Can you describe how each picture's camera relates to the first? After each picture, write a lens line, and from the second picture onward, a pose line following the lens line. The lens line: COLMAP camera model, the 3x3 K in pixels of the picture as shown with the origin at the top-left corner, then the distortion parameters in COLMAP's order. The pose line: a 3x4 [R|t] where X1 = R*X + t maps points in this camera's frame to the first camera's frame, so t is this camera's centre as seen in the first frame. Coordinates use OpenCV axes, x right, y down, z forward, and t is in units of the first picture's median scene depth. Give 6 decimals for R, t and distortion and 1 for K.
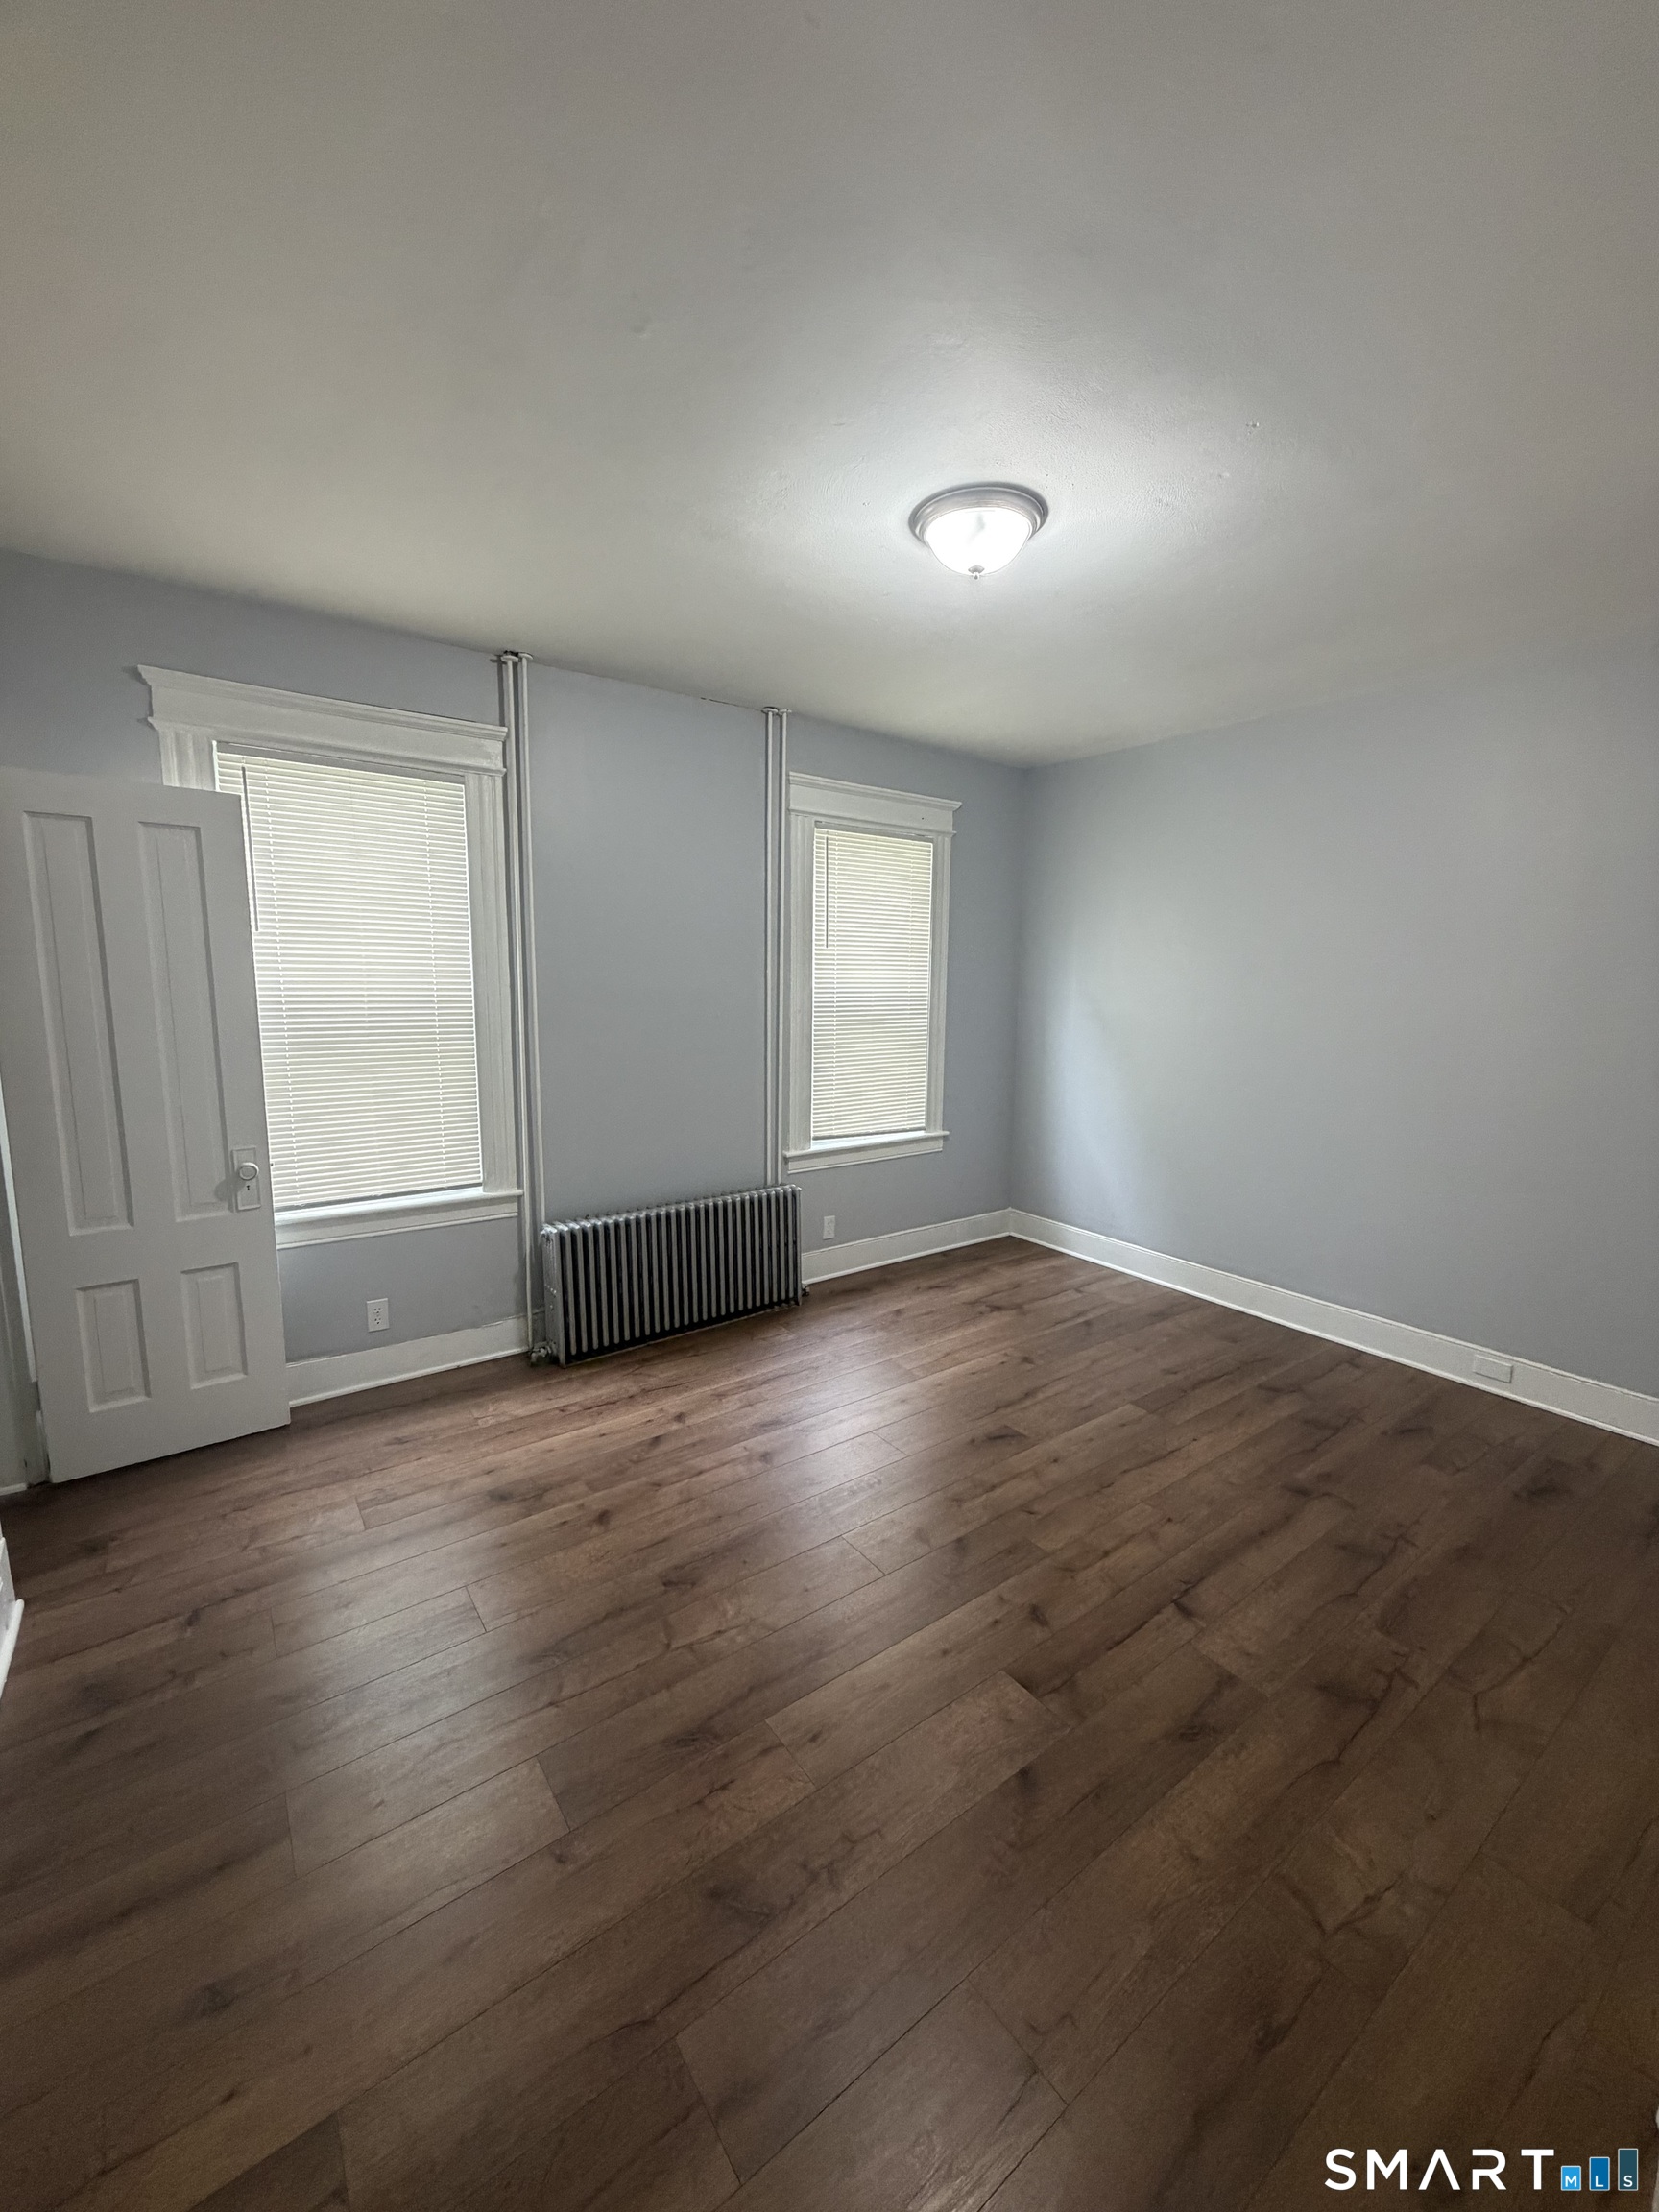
lens RADIAL K [[889.0, 0, 829.3], [0, 889.0, 1085.8], [0, 0, 1]] dist [0.002112, -0.000041]
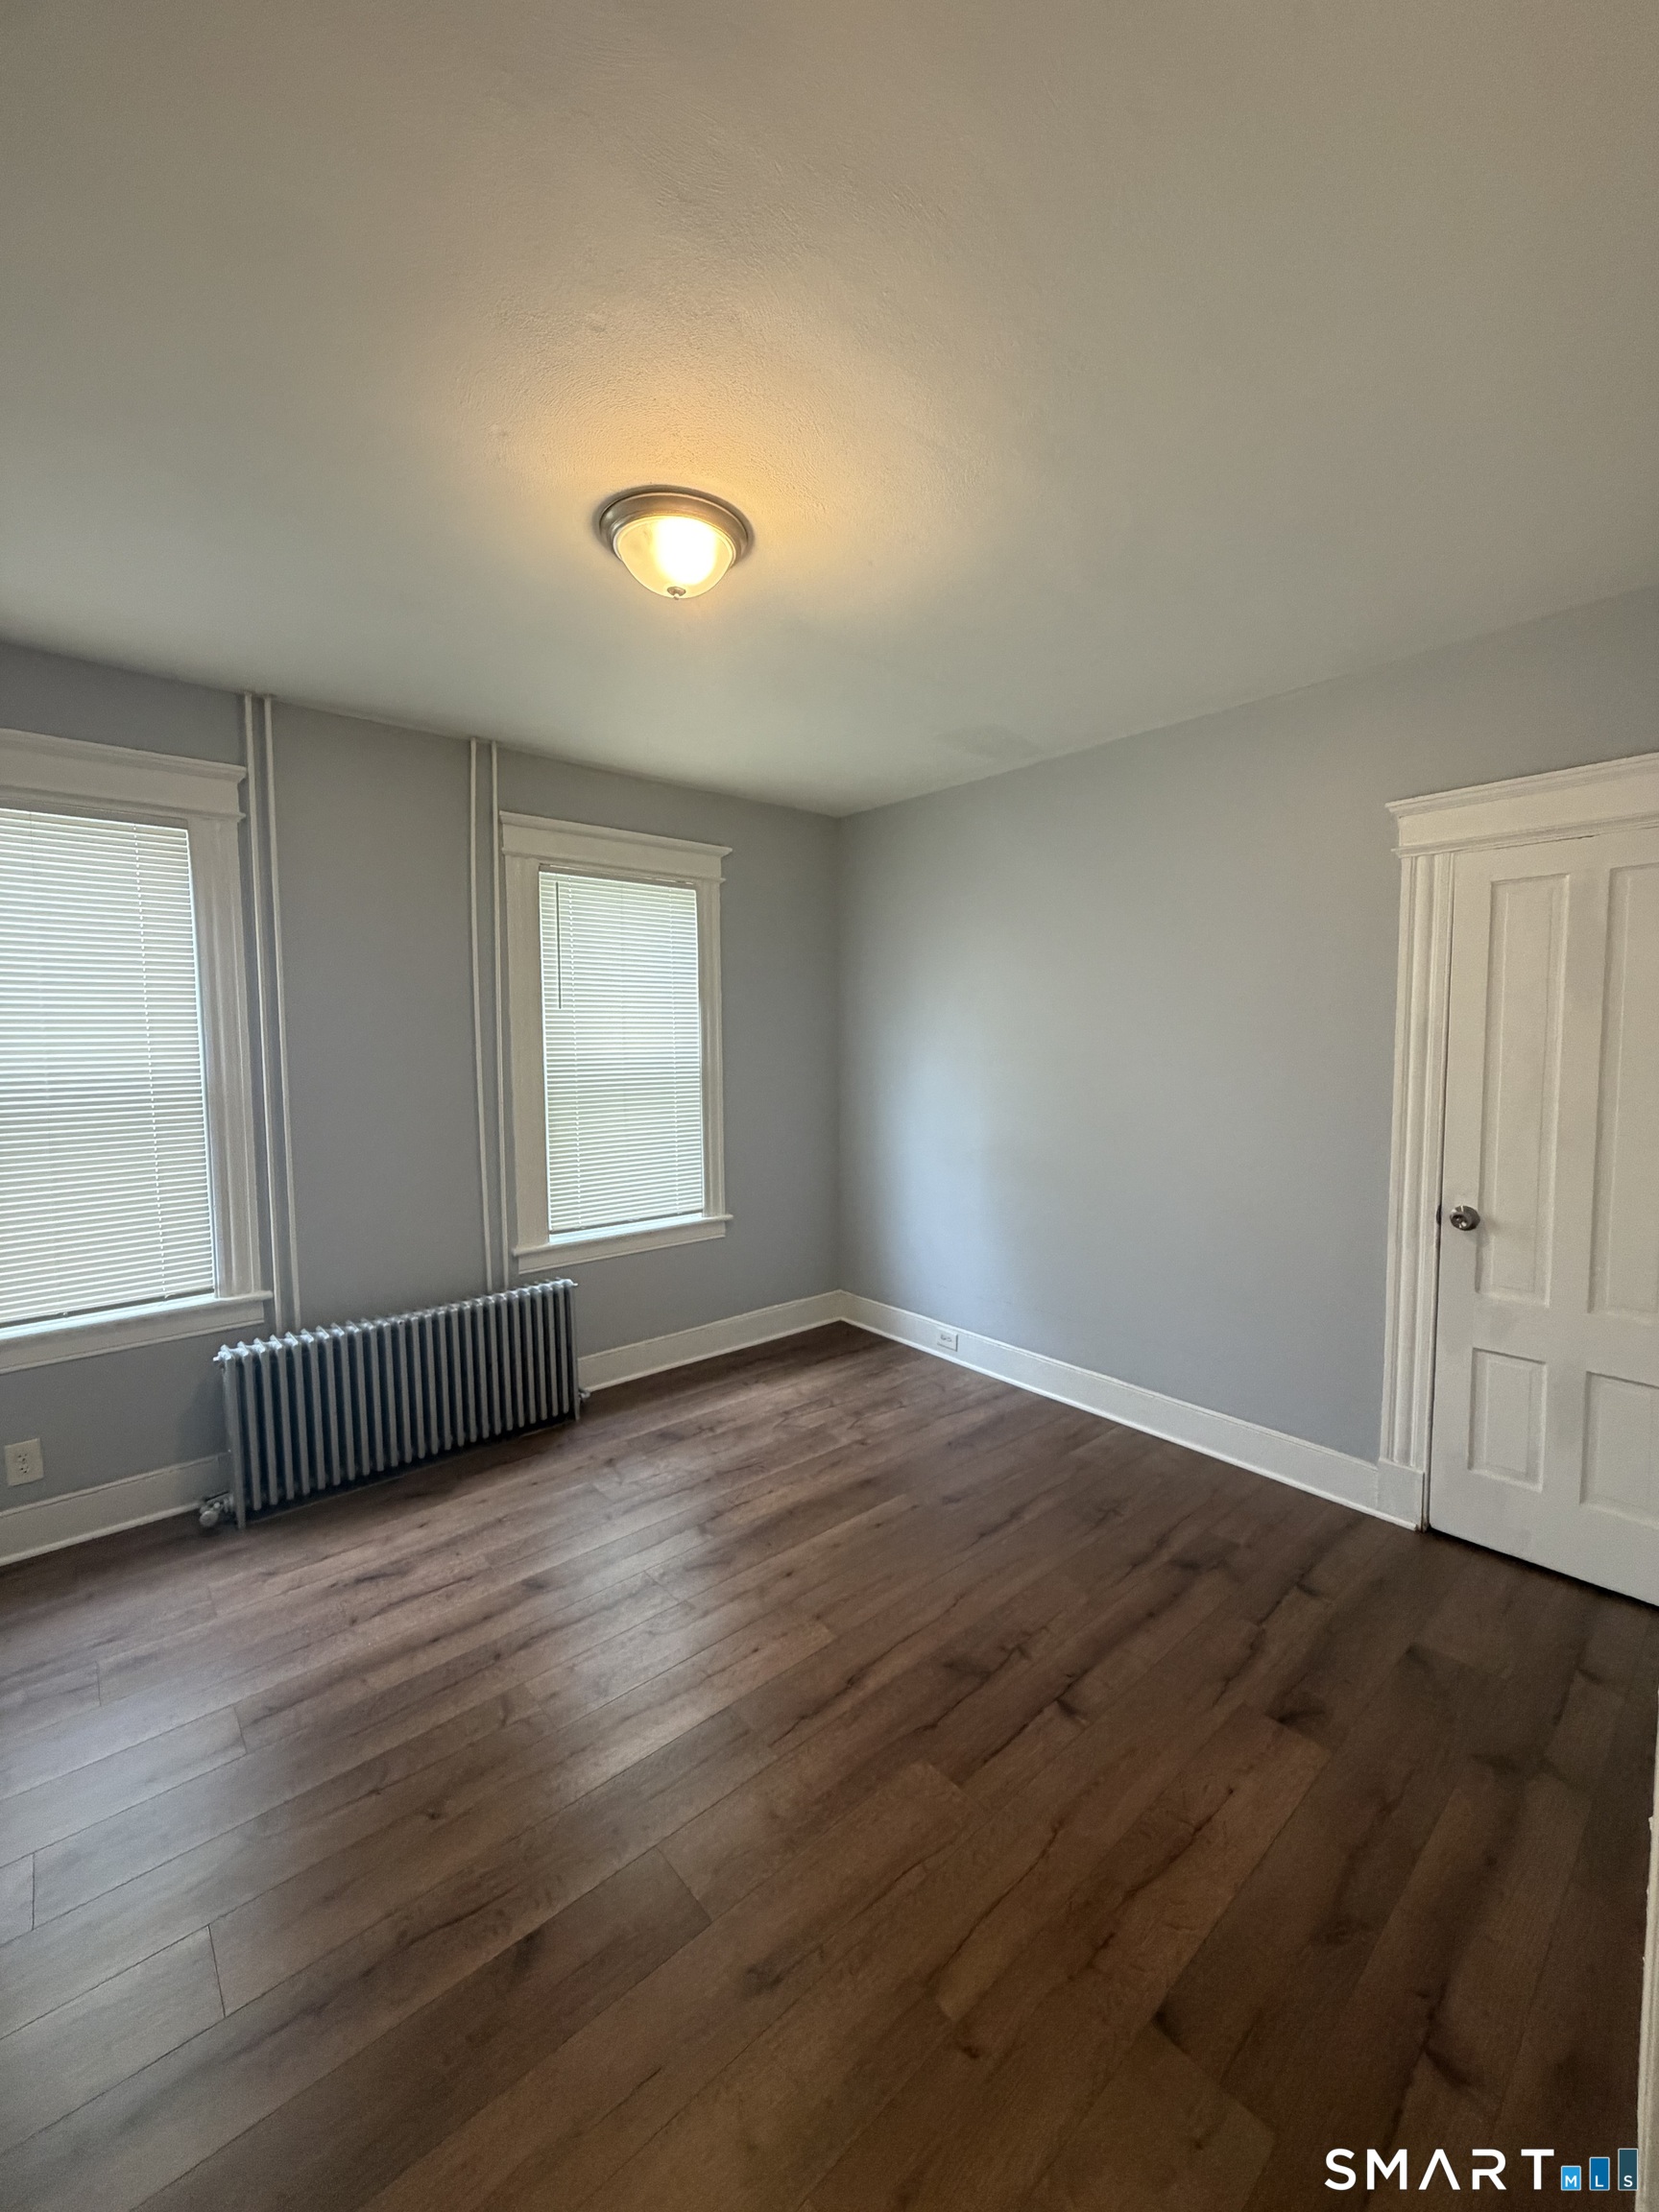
lens RADIAL K [[876.0, 0, 829.0], [0, 876.0, 1097.3], [0, 0, 1]] dist [-0.002660, 0.000441]
pose [[0.996728, -0.020861, 0.078093, 0.104226], [0.025186, 0.998179, -0.054818, -0.009540], [-0.076807, 0.056606, 0.995438, 0.076449]]
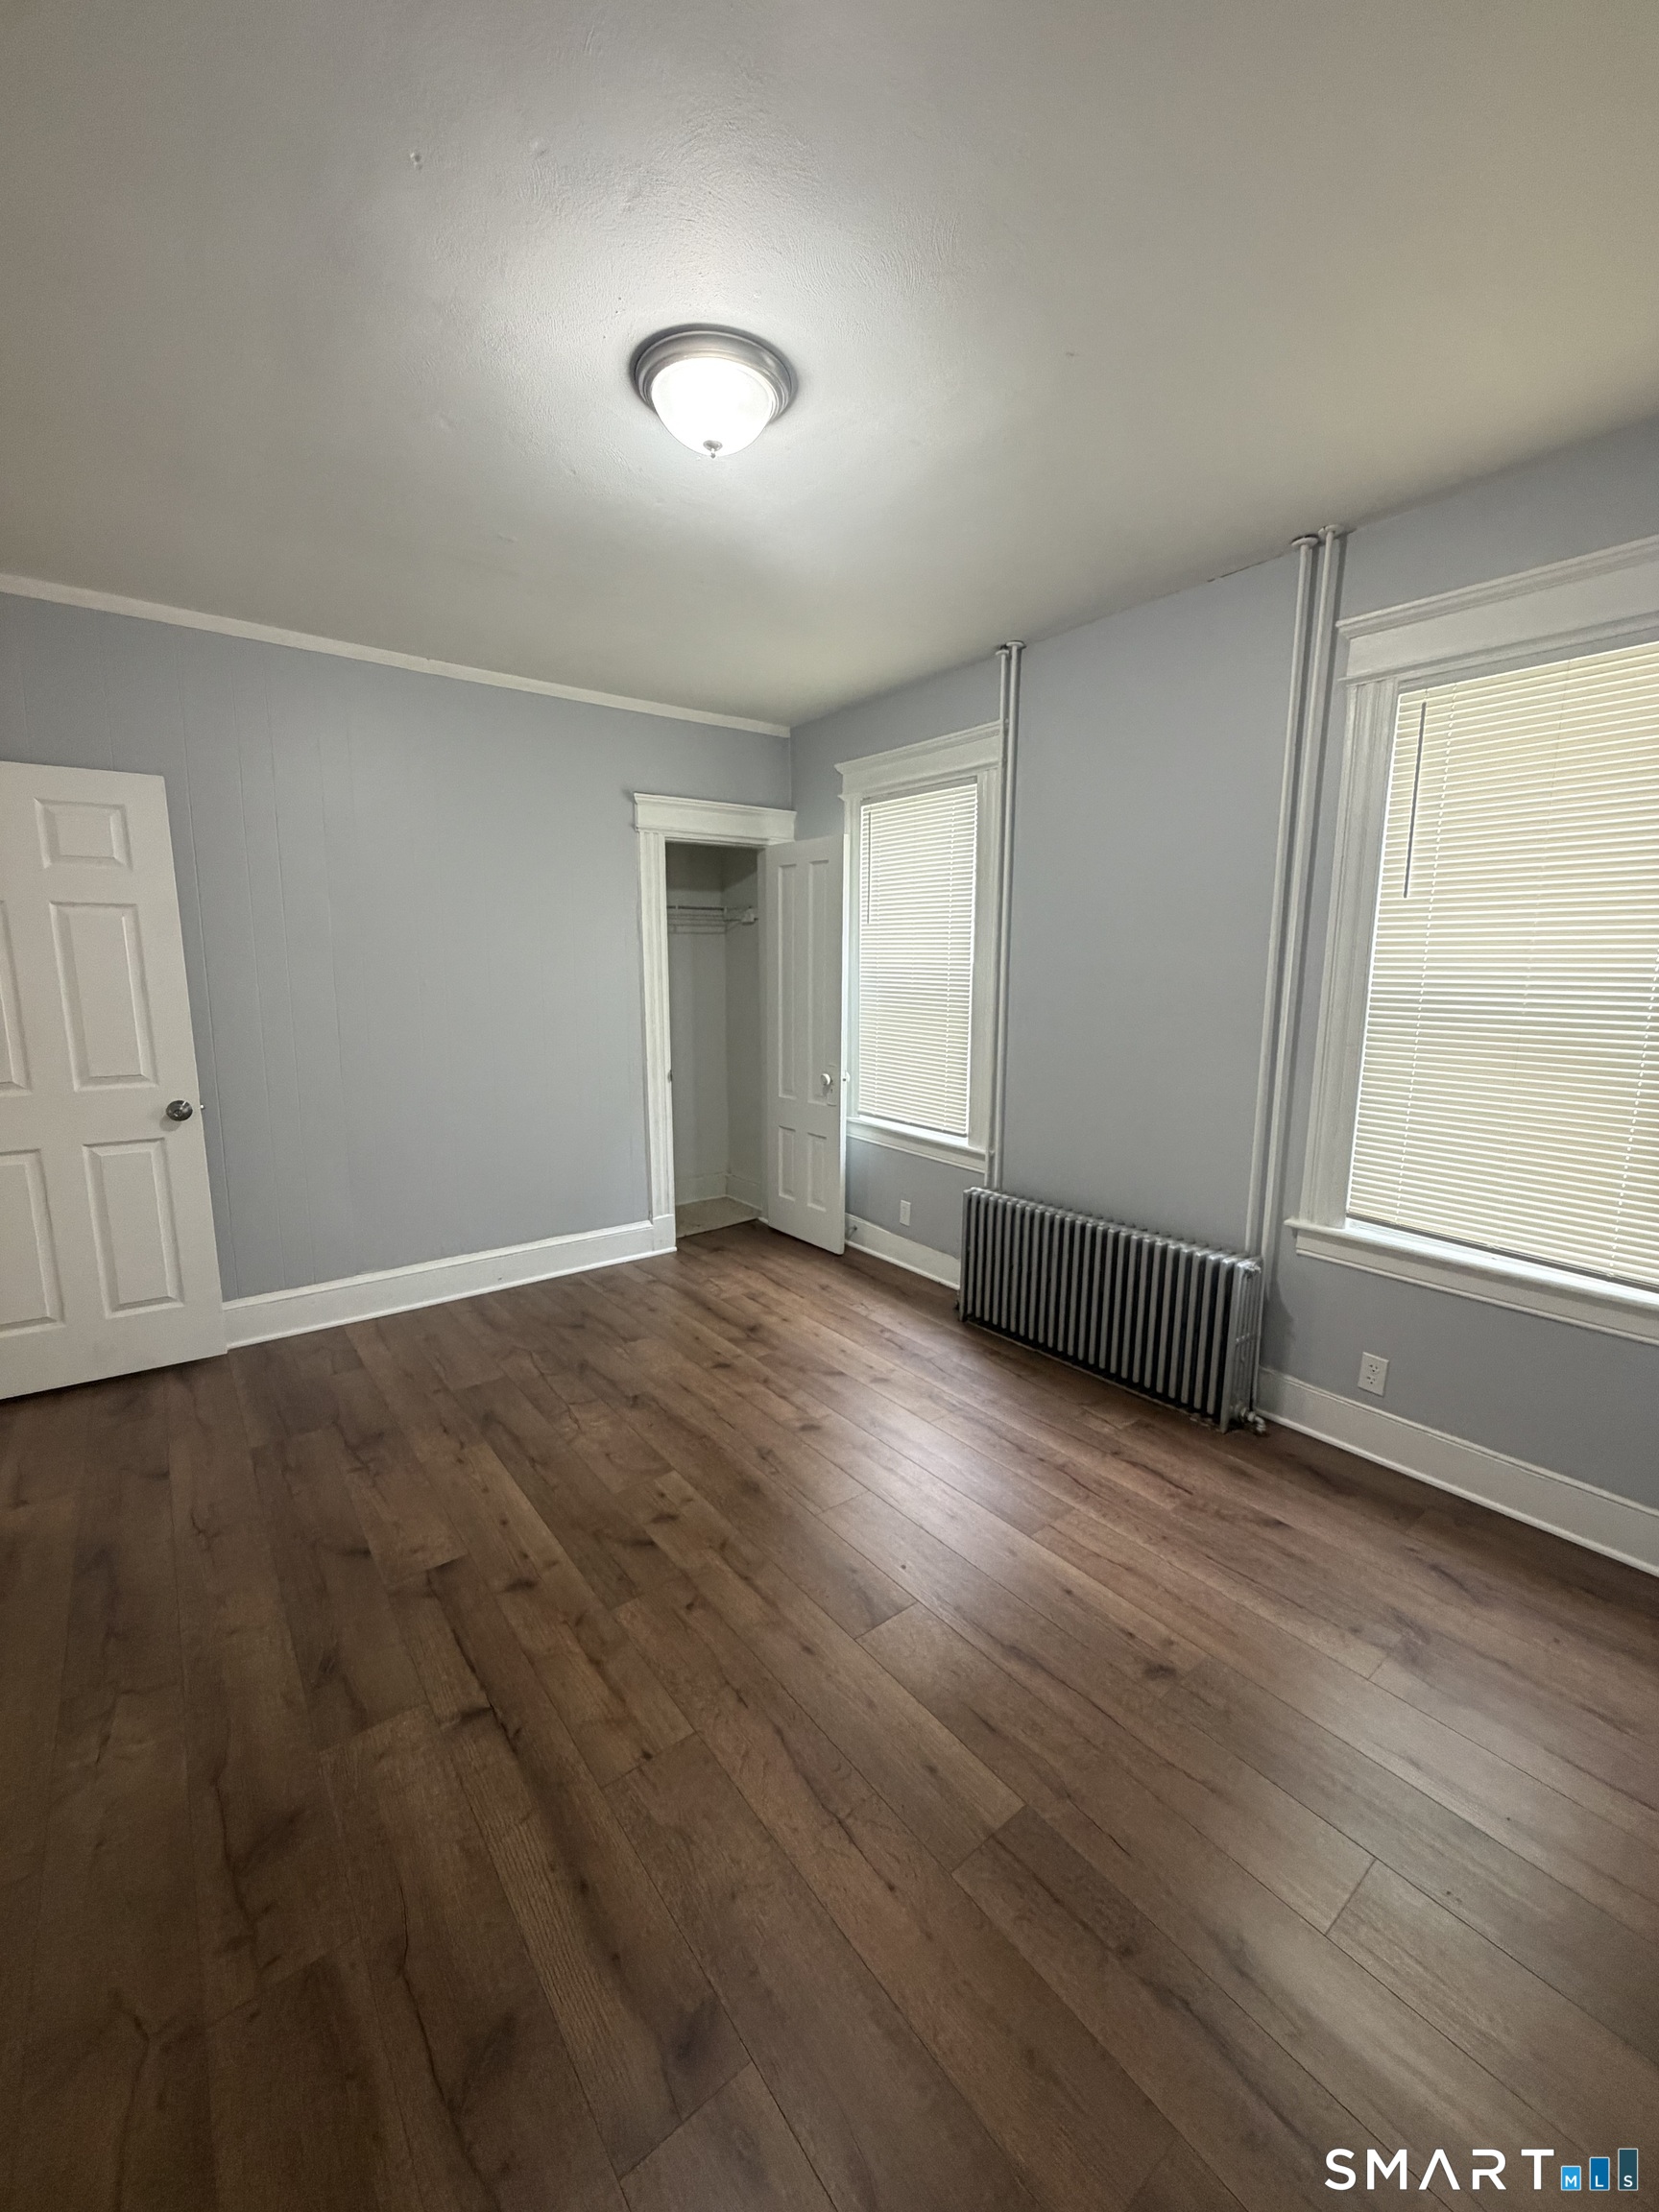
lens RADIAL K [[876.0, 0, 829.0], [0, 876.0, 1097.3], [0, 0, 1]] dist [-0.002660, 0.000441]
pose [[0.028054, 0.145889, -0.988903, 1.275295], [-0.130542, 0.981355, 0.141073, -0.134784], [0.991046, 0.125135, 0.046576, 1.388114]]
